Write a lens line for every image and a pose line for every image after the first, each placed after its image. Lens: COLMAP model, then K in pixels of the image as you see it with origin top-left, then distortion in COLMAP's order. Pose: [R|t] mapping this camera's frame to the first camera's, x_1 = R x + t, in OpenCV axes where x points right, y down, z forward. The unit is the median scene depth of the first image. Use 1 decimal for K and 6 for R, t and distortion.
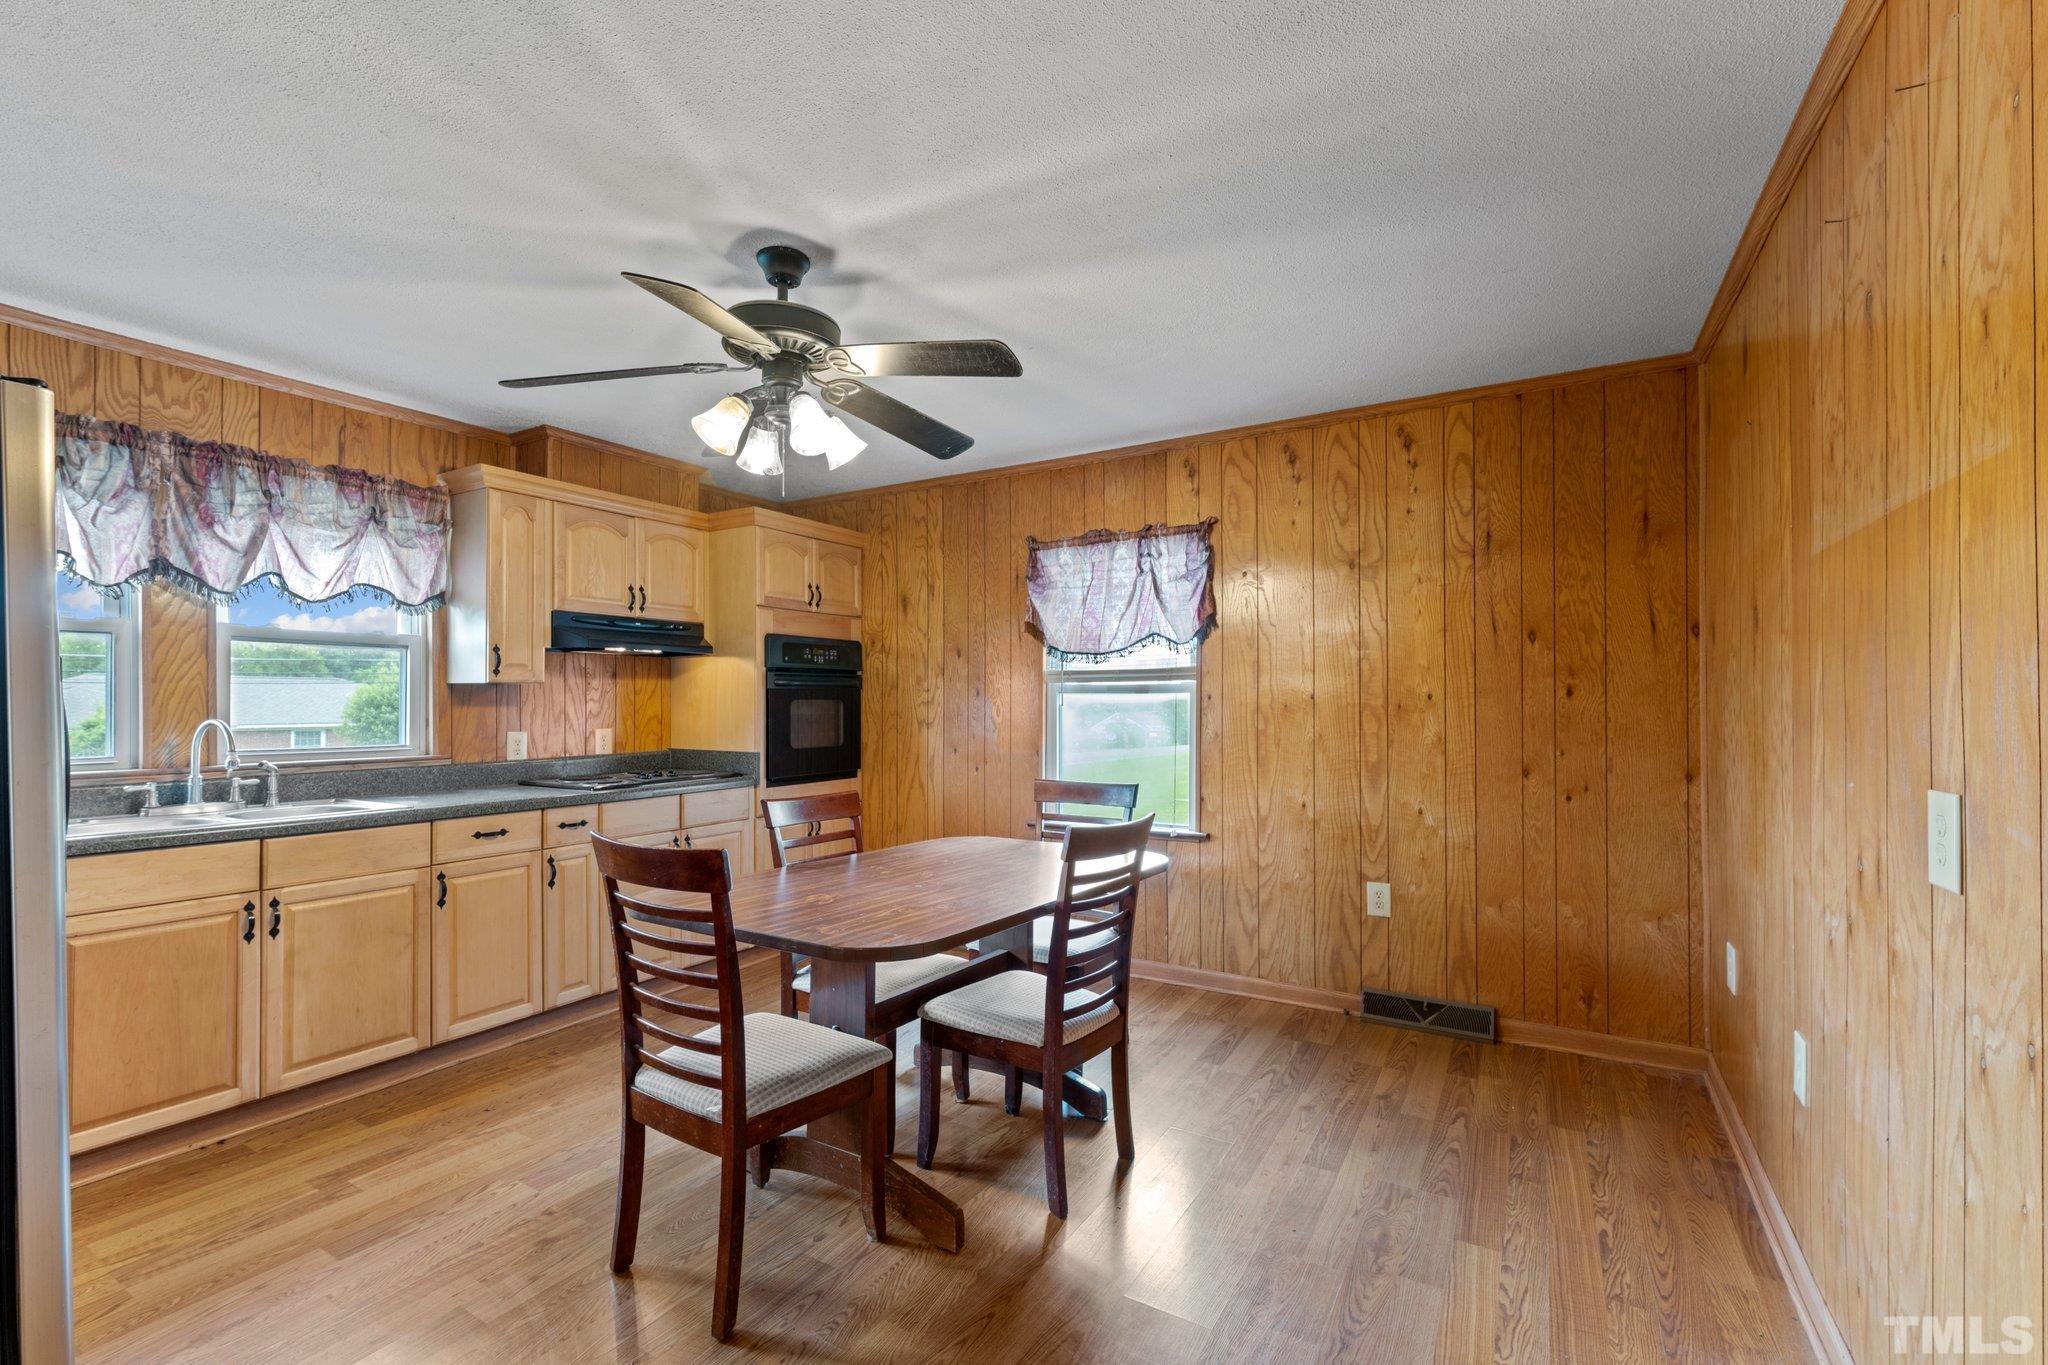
lens RADIAL K [[880.7, 0, 1016.9], [0, 880.7, 696.4], [0, 0, 1]] dist [0.000765, -0.001110]
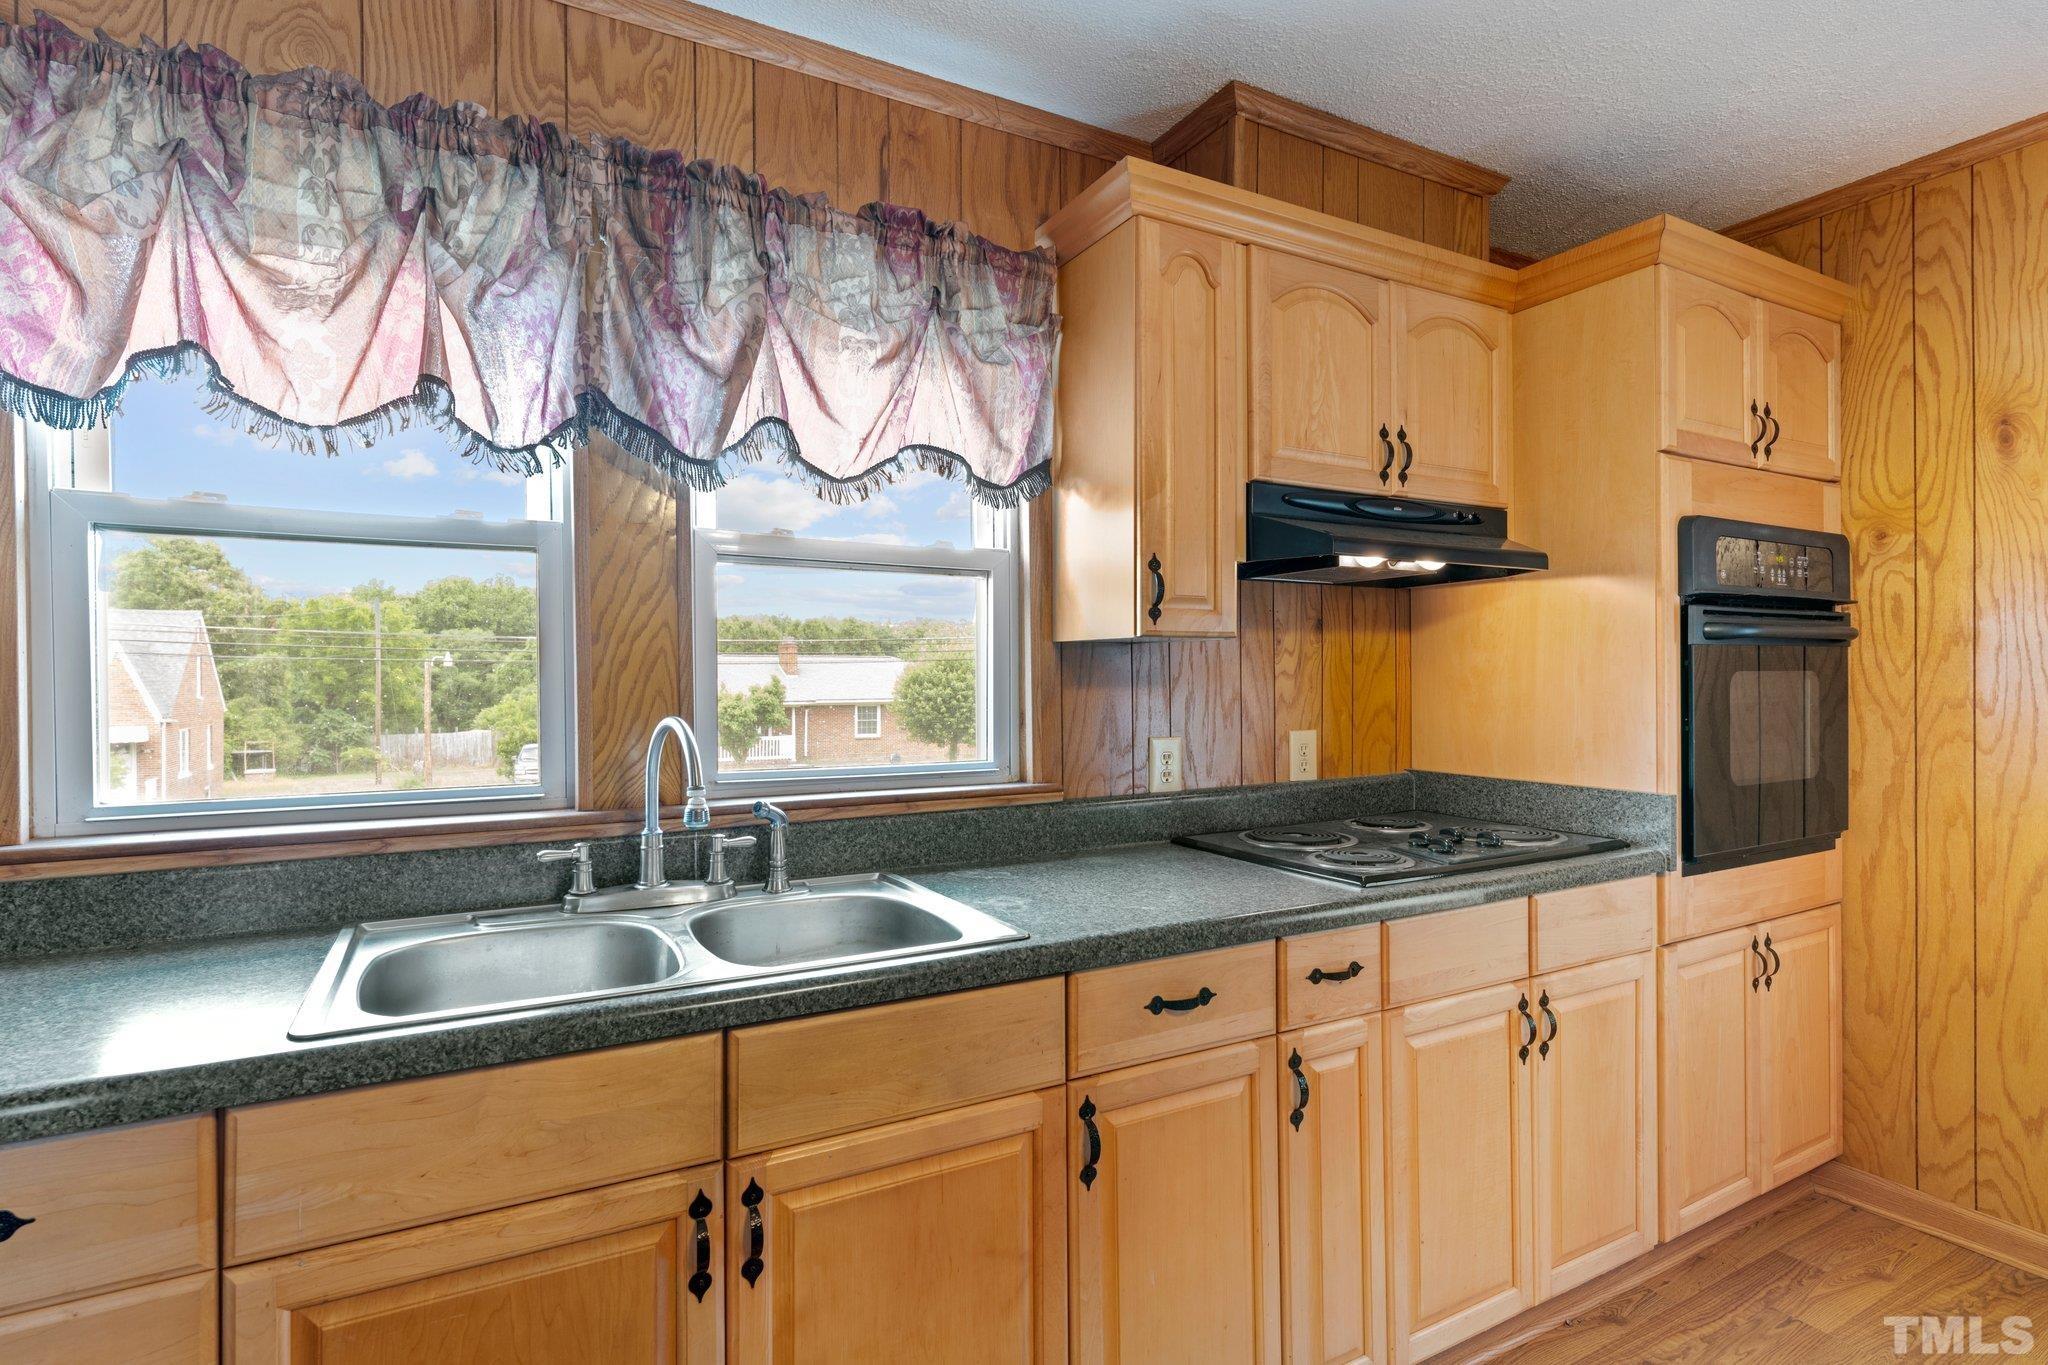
lens RADIAL K [[994.9, 0, 1011.0], [0, 994.9, 683.3], [0, 0, 1]] dist [0.003658, 0.000672]
pose [[0.859955, -0.001562, -0.510367, -0.406041], [0.007526, 0.999925, 0.009622, 0.003441], [0.510314, -0.012116, 0.859903, 0.533486]]
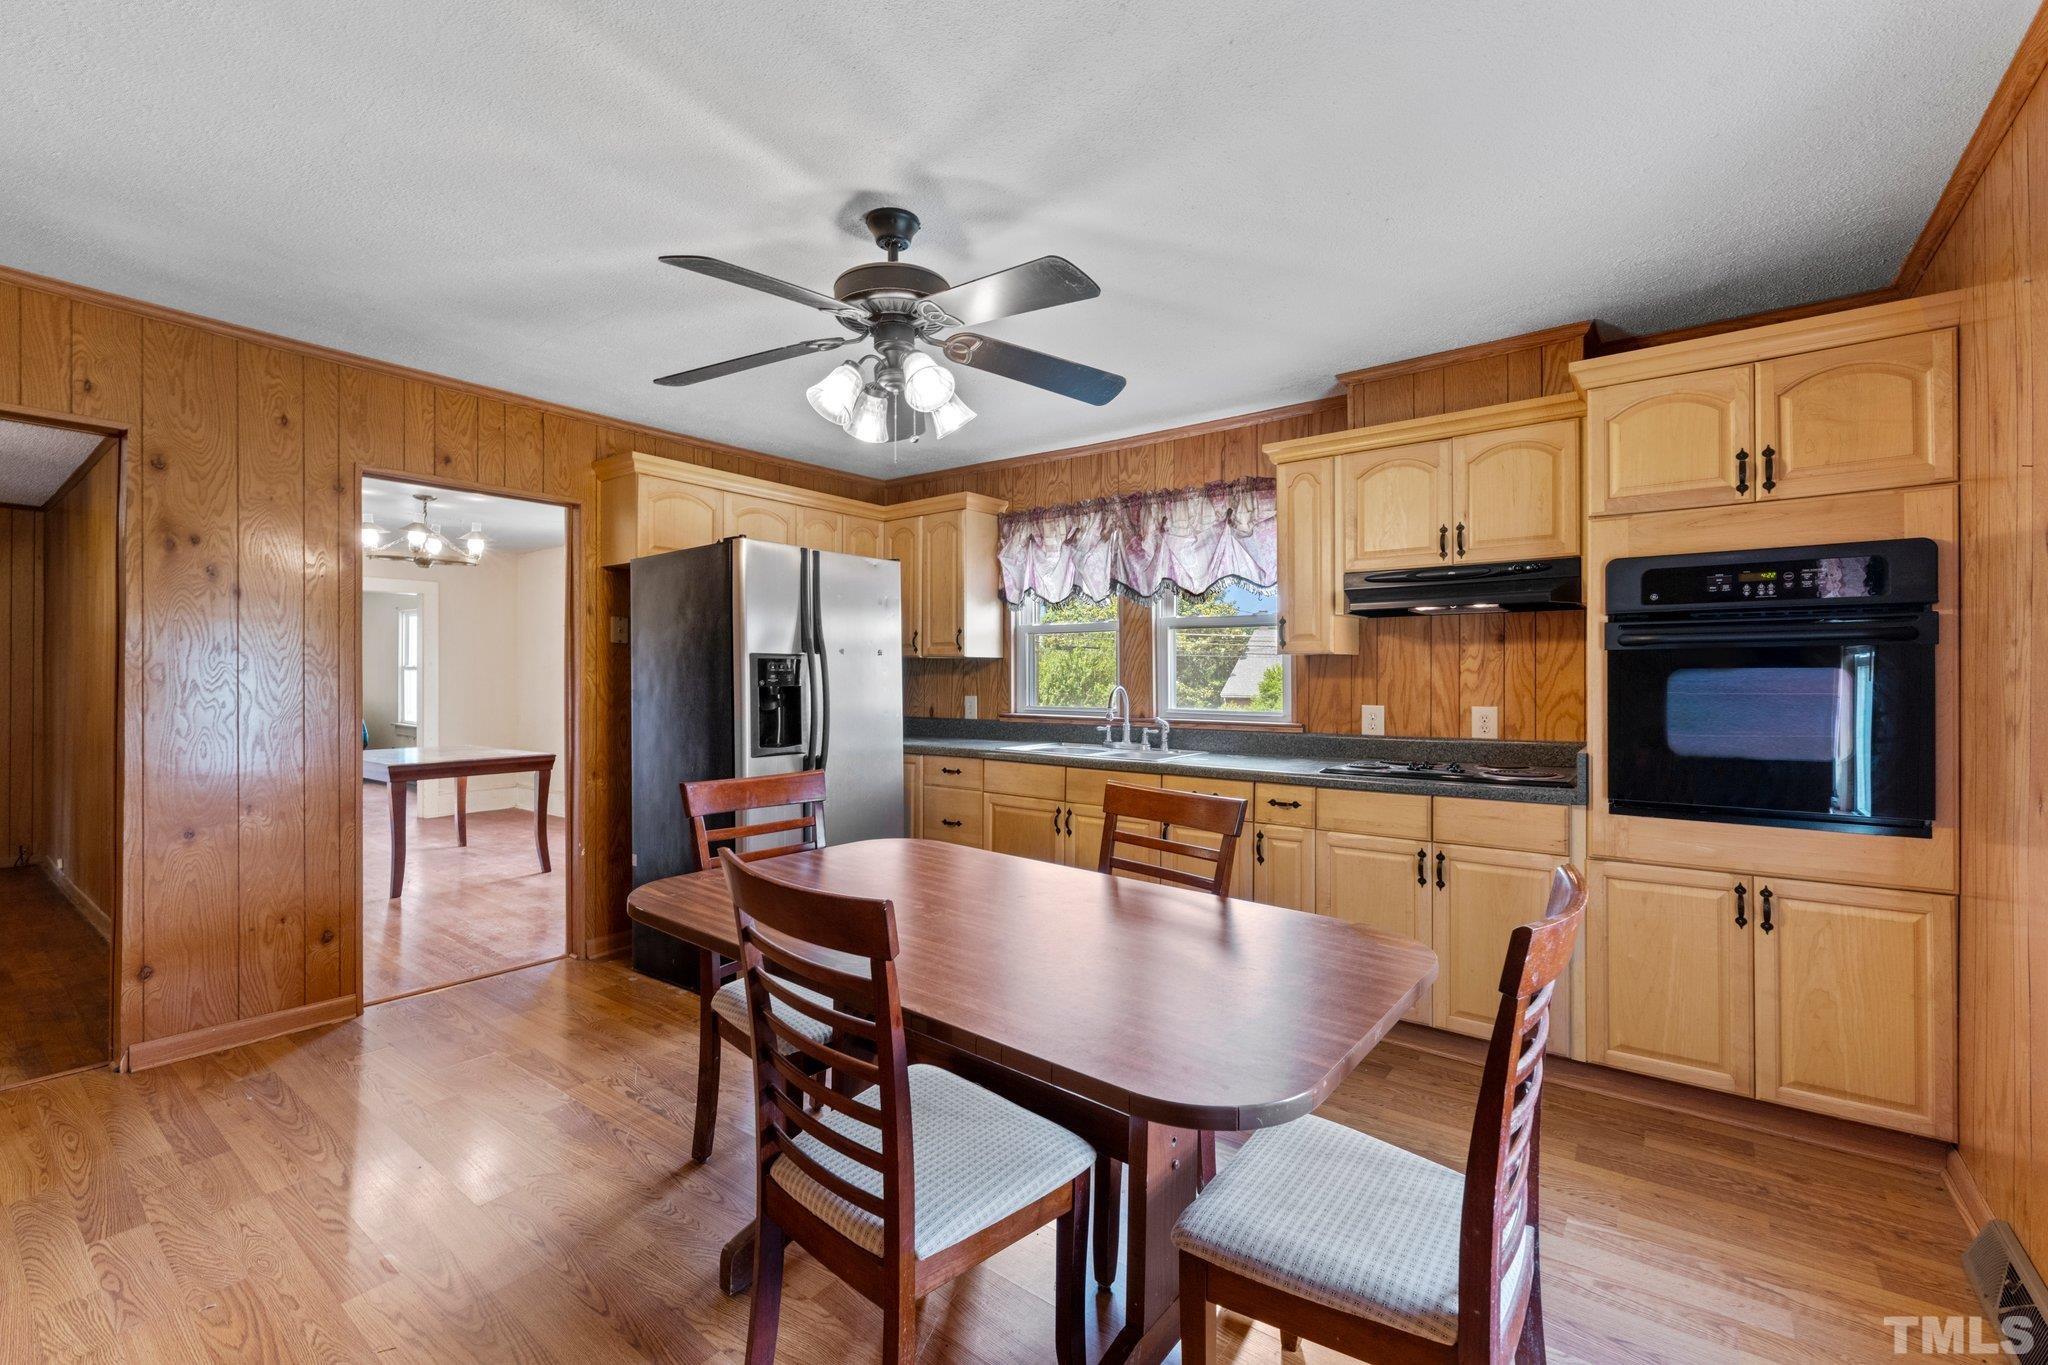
lens RADIAL K [[880.7, 0, 1014.9], [0, 880.7, 672.9], [0, 0, 1]] dist [0.000765, -0.001110]
pose [[-0.124331, -0.005131, -0.992227, 0.472116], [0.004127, 0.999975, -0.005689, 0.011209], [0.992232, -0.004802, -0.124307, 0.855781]]
